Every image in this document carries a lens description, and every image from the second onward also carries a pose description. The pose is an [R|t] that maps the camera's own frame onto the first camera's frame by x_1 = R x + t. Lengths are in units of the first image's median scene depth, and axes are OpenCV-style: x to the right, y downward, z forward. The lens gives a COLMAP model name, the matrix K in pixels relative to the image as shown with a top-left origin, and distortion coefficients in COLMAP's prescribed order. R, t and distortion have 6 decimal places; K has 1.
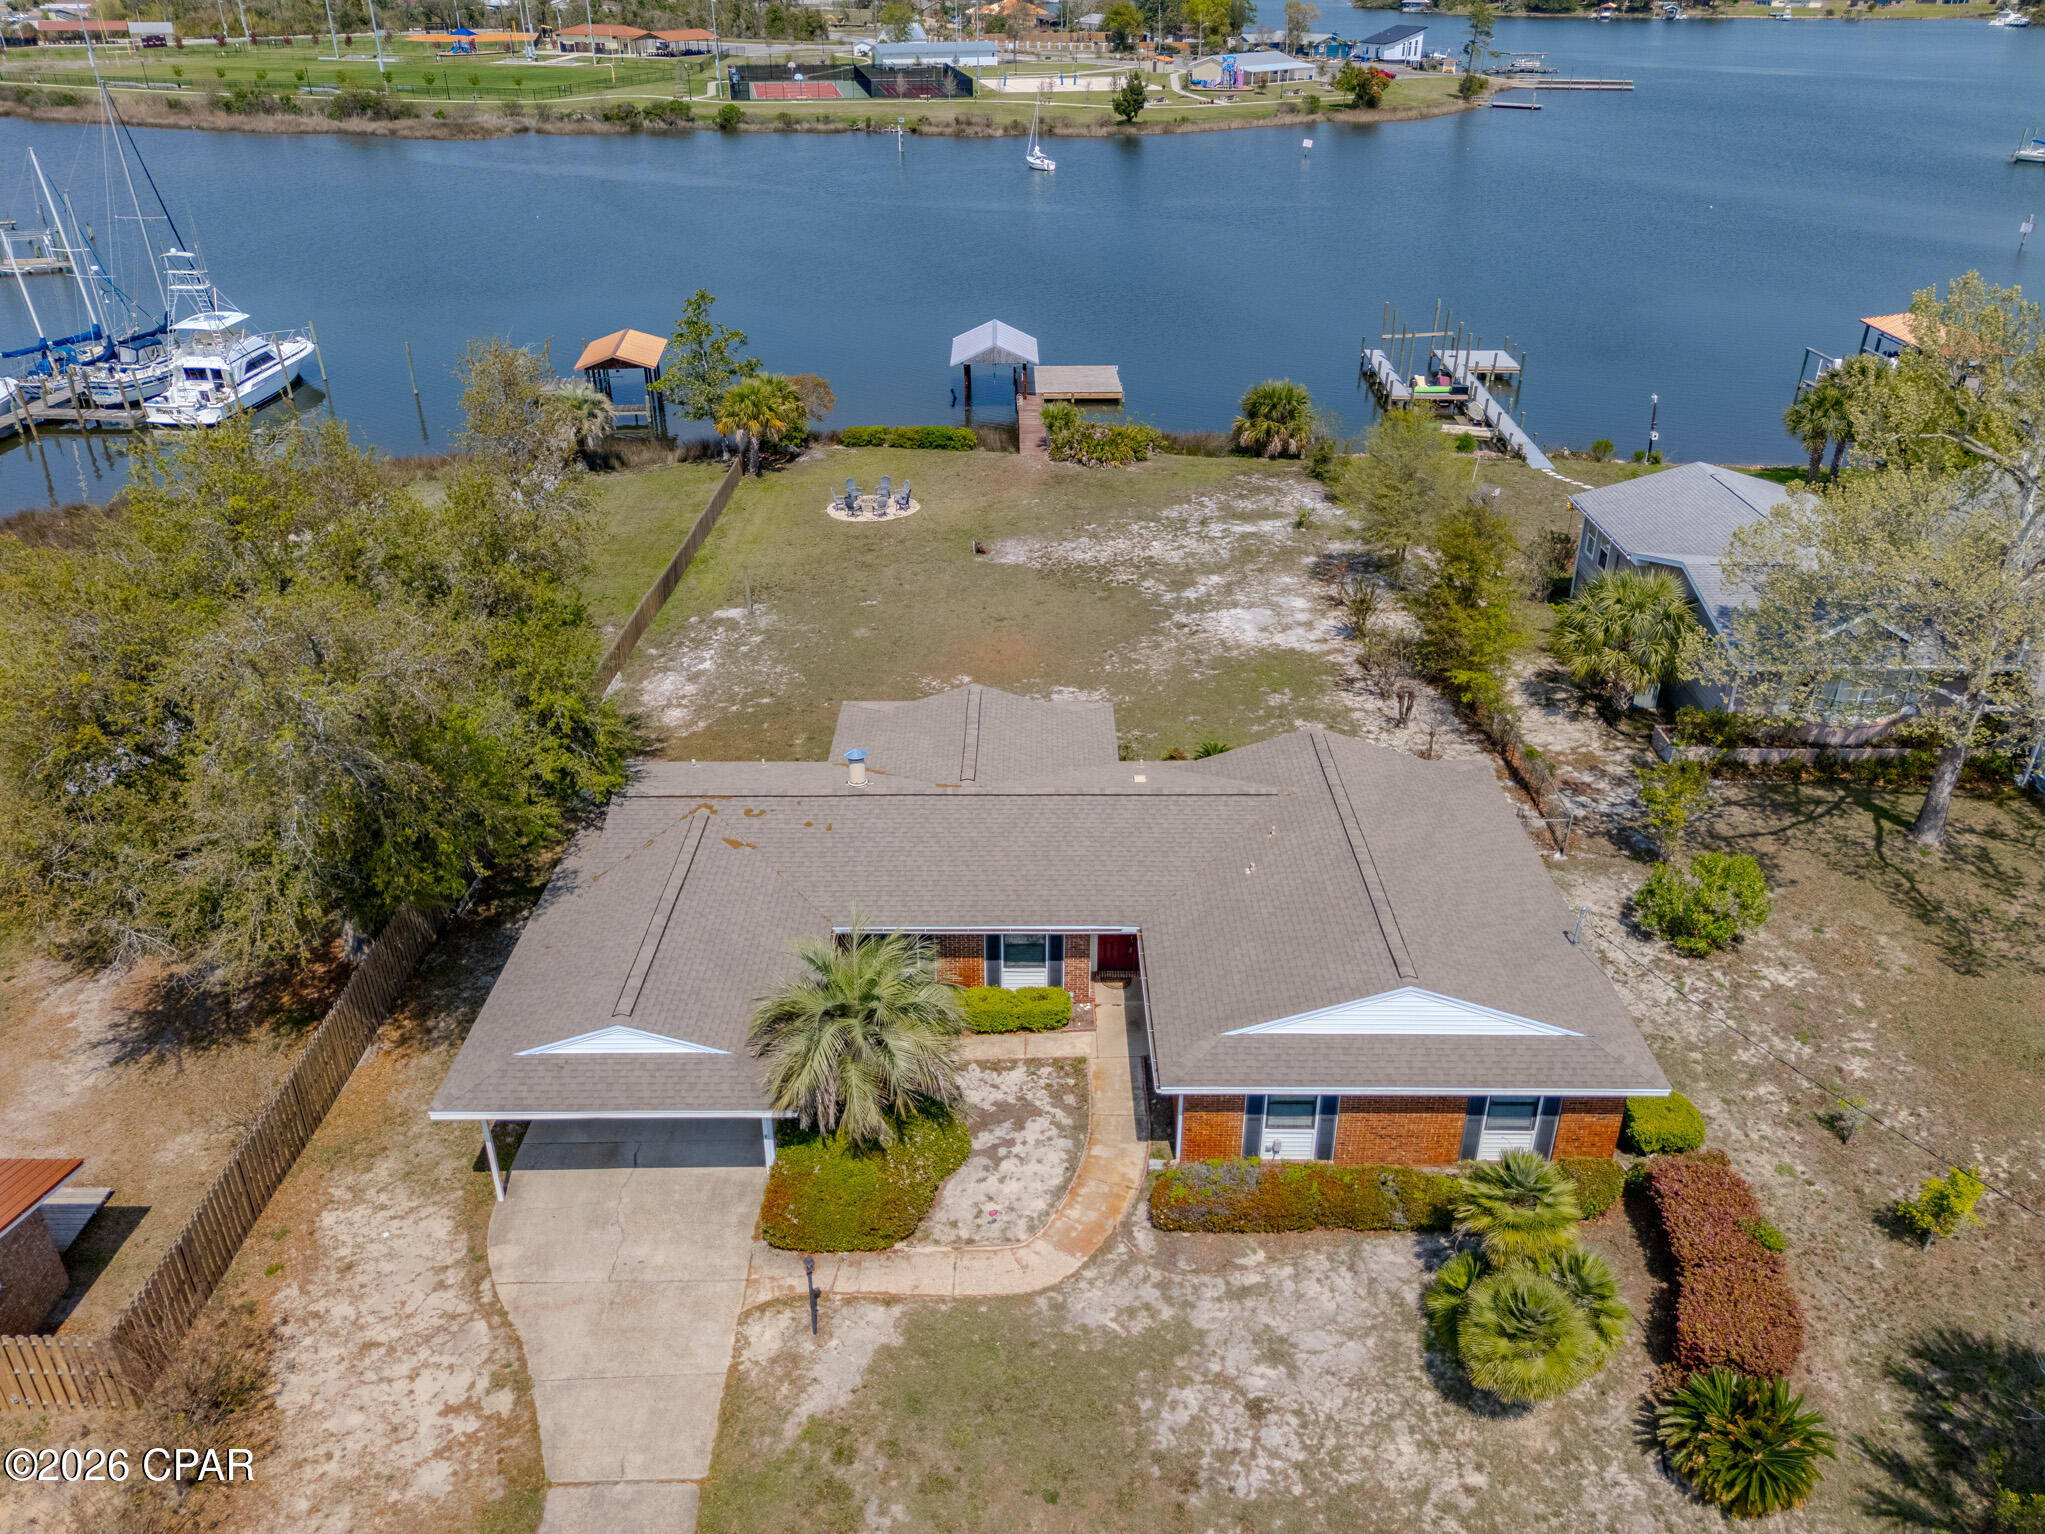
lens RADIAL K [[1500.4, 0, 1023.7], [0, 1500.4, 769.5], [0, 0, 1]] dist [0.058494, -0.051387]
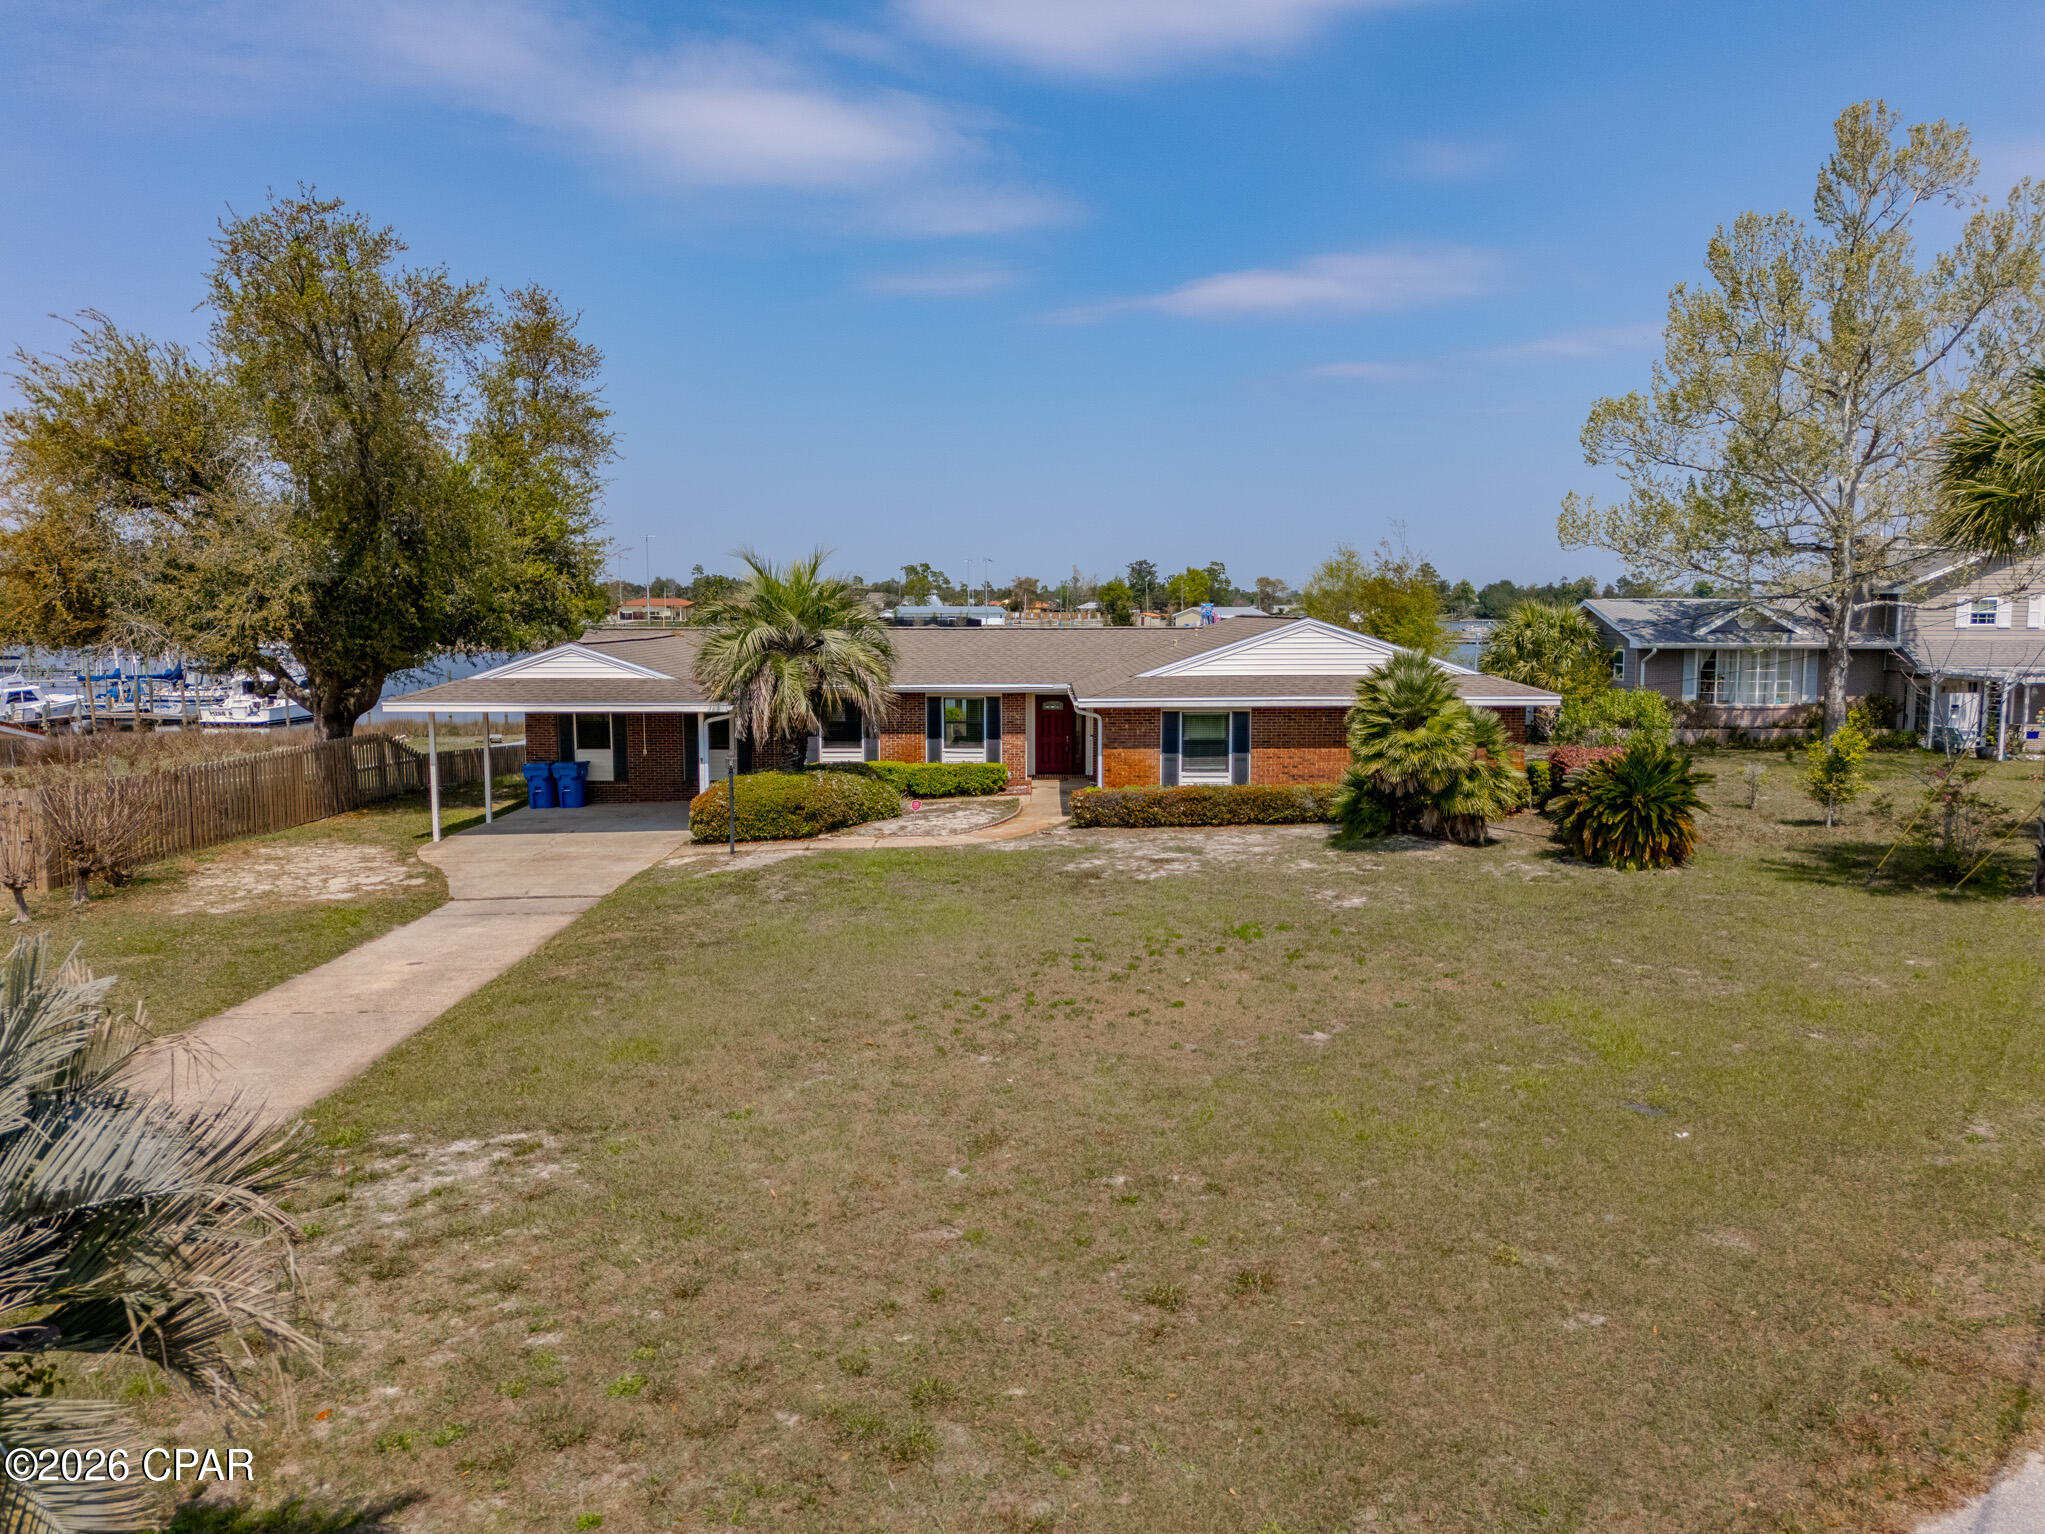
lens RADIAL K [[1500.4, 0, 1026.5], [0, 1500.4, 774.4], [0, 0, 1]] dist [0.058494, -0.051387]
pose [[0.999983, 0.000217, -0.005808, 0.026448], [-0.002379, 0.927035, -0.374967, 0.285212], [0.005303, 0.374974, 0.927020, 0.018730]]
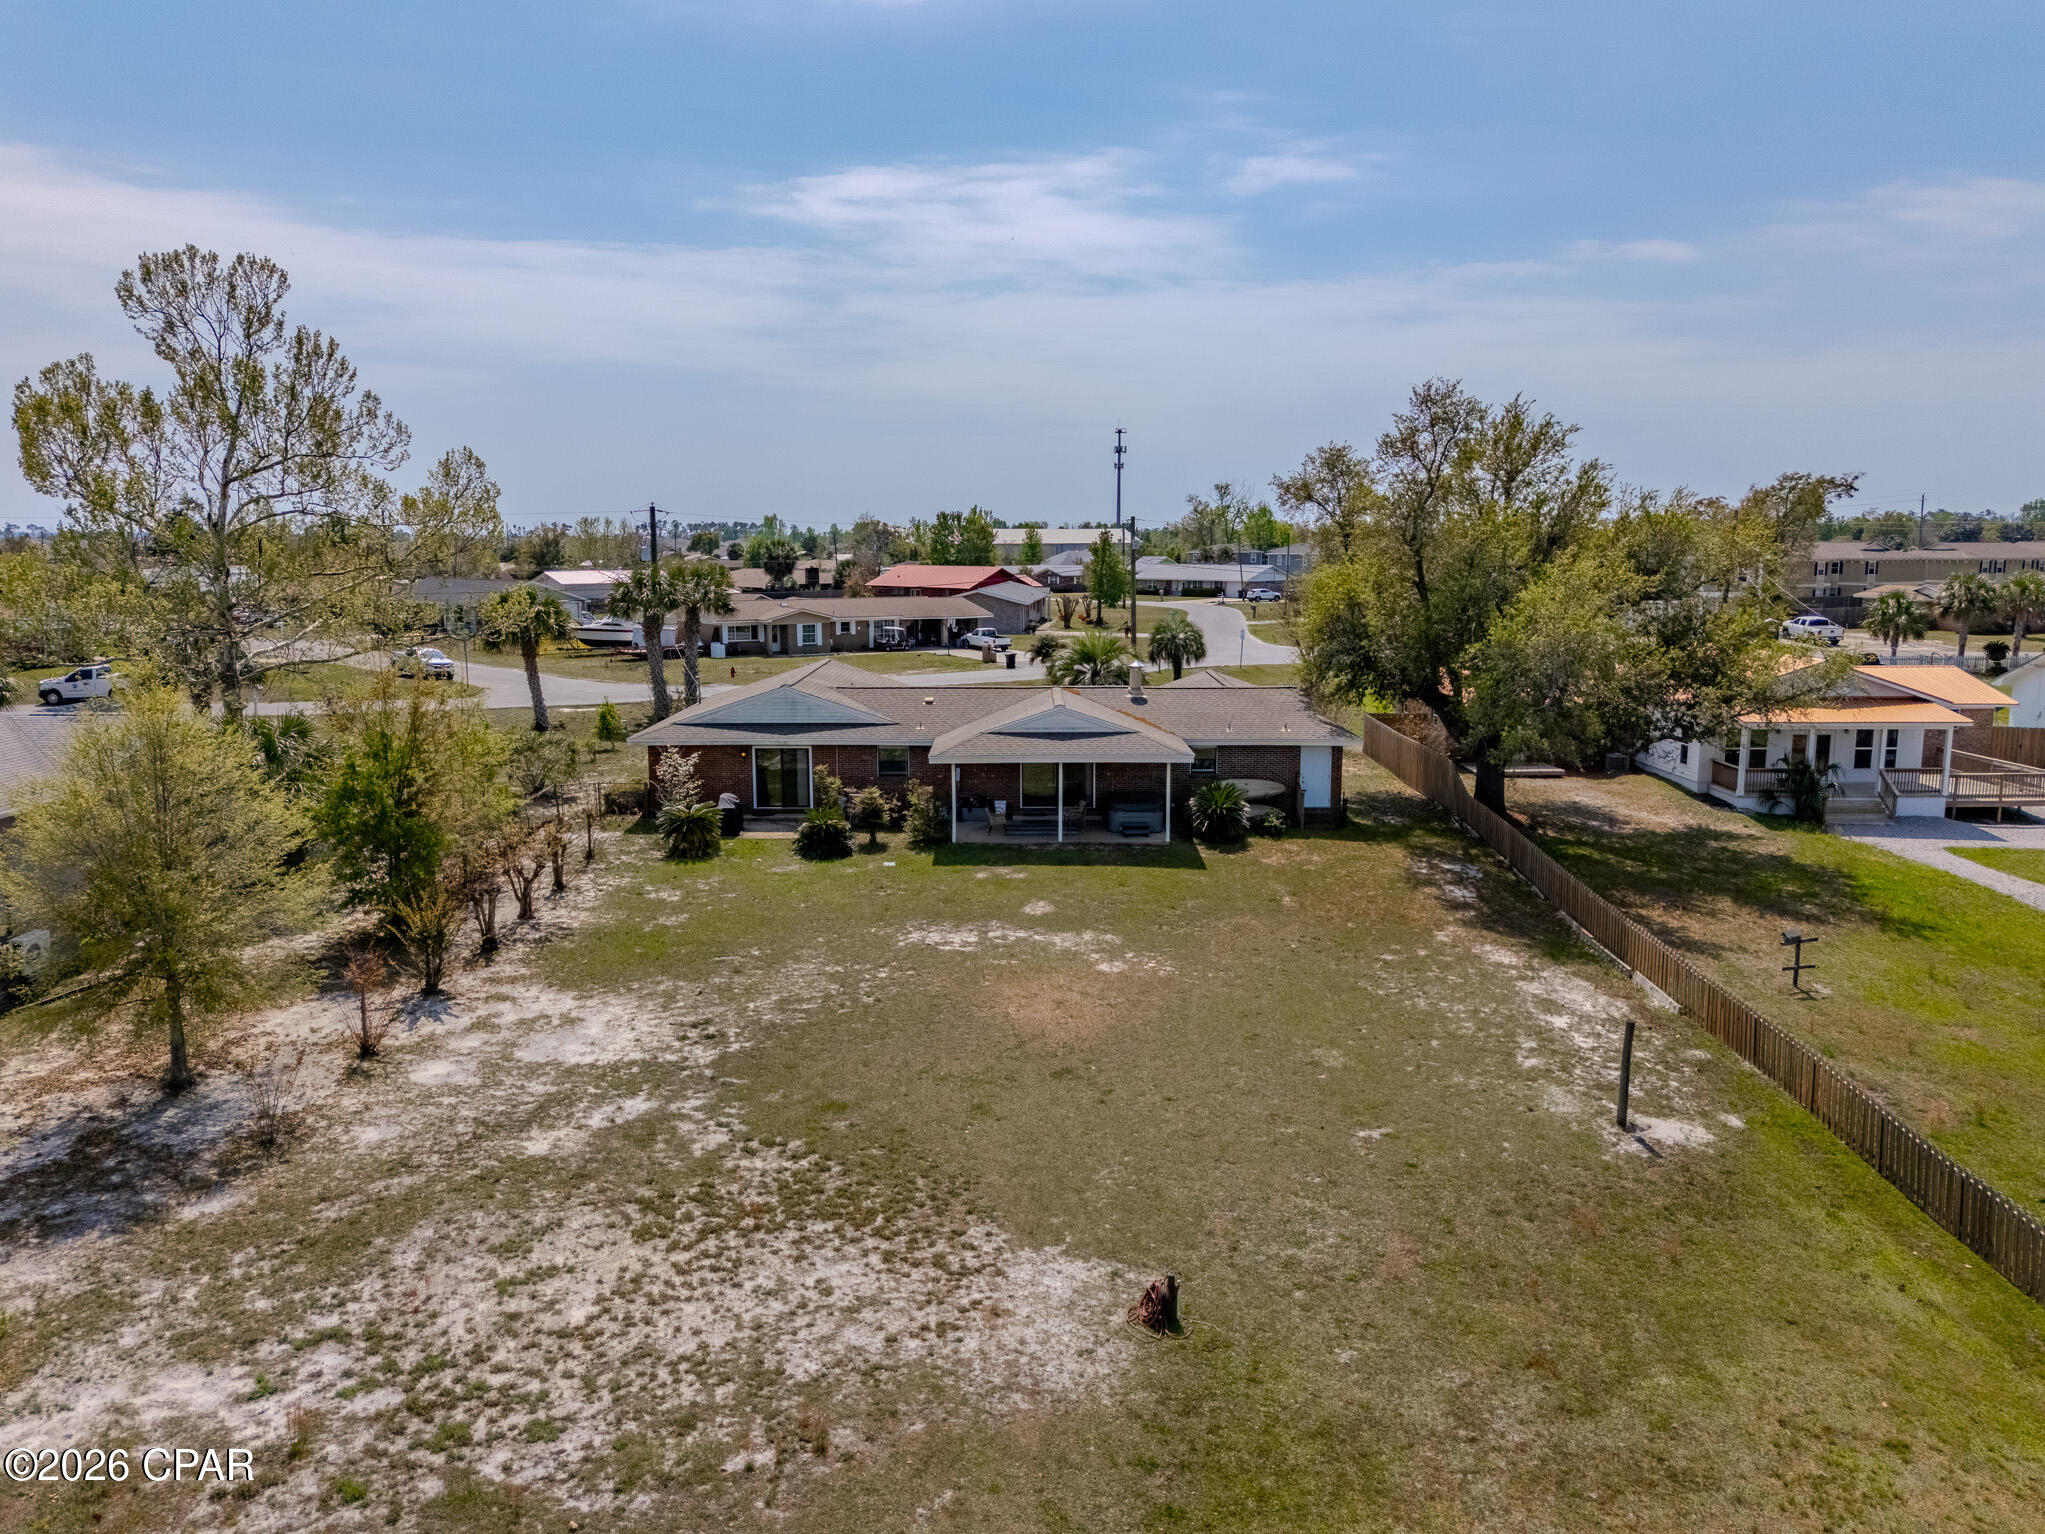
lens RADIAL K [[1500.4, 0, 1027.0], [0, 1500.4, 756.2], [0, 0, 1]] dist [0.058494, -0.051387]
pose [[-0.999970, 0.004052, -0.006630, -0.000481], [-0.000706, 0.802368, 0.596829, -0.427289], [0.007738, 0.596815, -0.802341, 1.194540]]
